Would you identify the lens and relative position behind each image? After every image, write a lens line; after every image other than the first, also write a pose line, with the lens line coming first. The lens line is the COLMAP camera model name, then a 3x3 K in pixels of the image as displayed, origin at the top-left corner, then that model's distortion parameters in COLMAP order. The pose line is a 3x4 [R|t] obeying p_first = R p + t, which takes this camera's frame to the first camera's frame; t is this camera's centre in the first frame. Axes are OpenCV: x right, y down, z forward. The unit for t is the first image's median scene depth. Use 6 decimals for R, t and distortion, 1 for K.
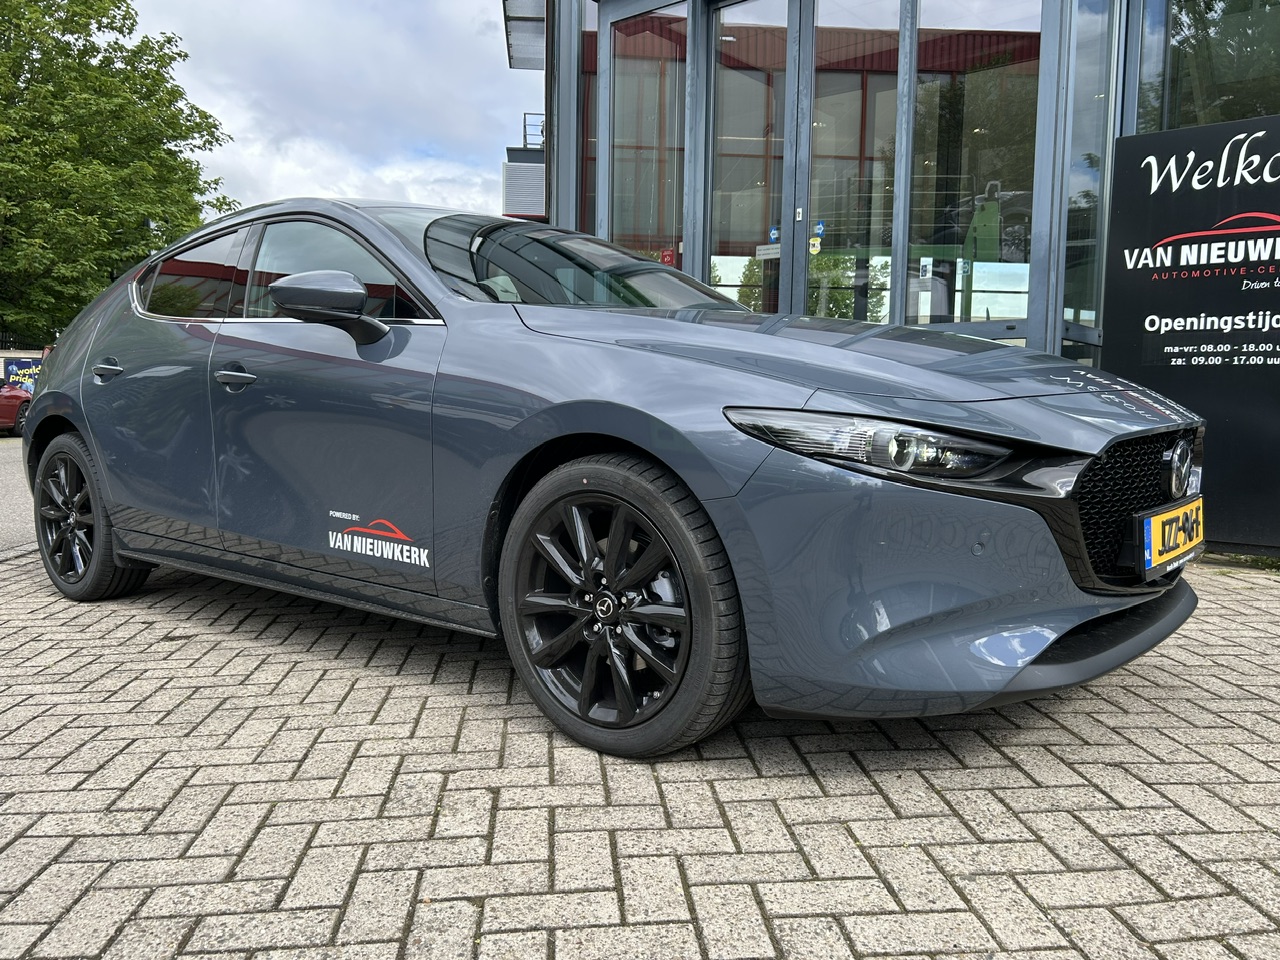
lens RADIAL K [[991.3, 0, 617.5], [0, 991.3, 504.9], [0, 0, 1]] dist [0.031189, -0.036498]
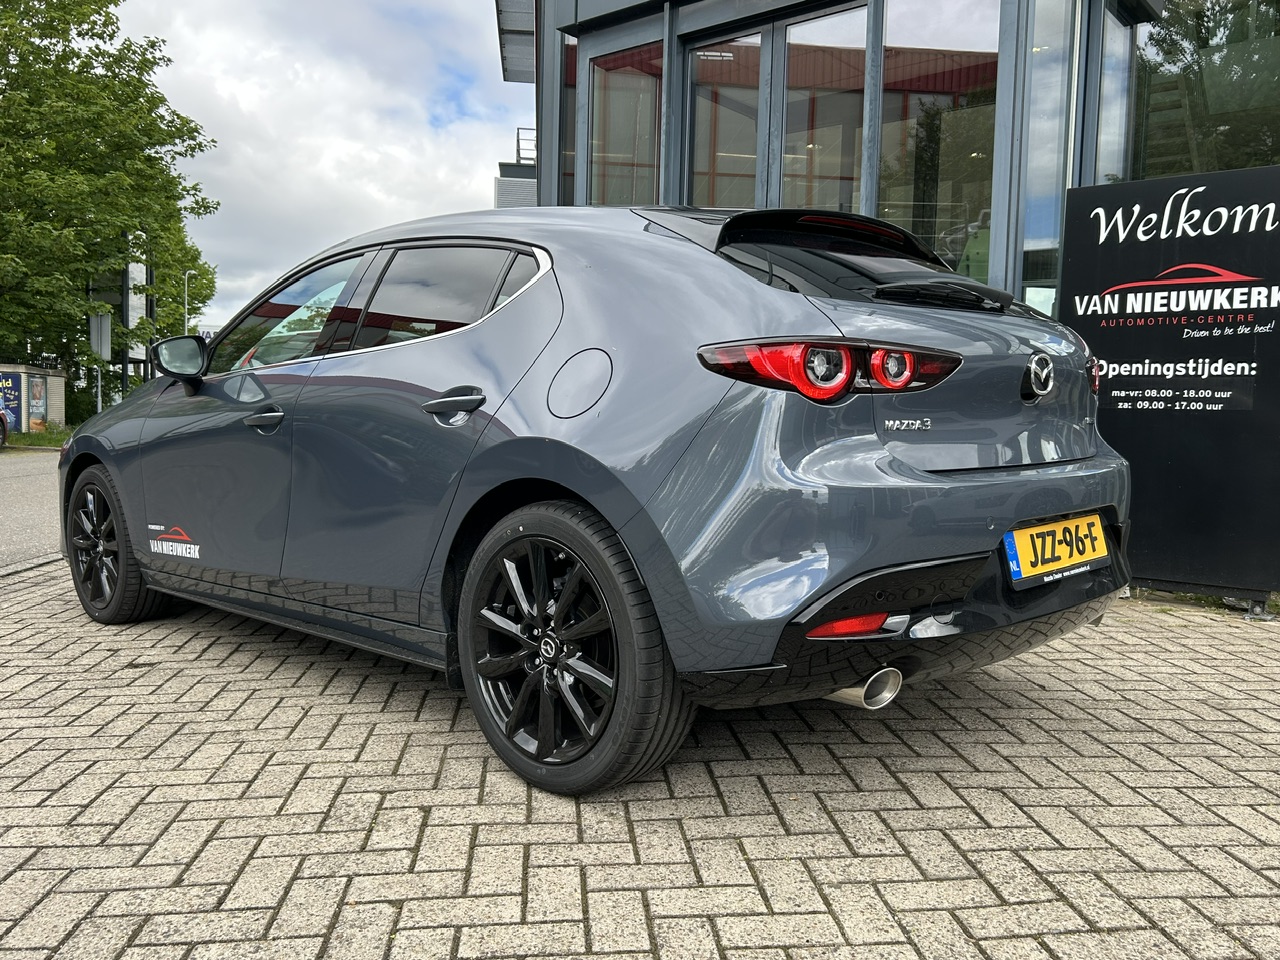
lens RADIAL K [[1027.6, 0, 631.1], [0, 1027.6, 513.8], [0, 0, 1]] dist [0.031236, -0.041694]
pose [[0.999762, 0.011555, 0.018523, 0.069253], [-0.011283, 0.999828, -0.014728, -0.021001], [-0.018690, 0.014515, 0.999720, -0.128502]]
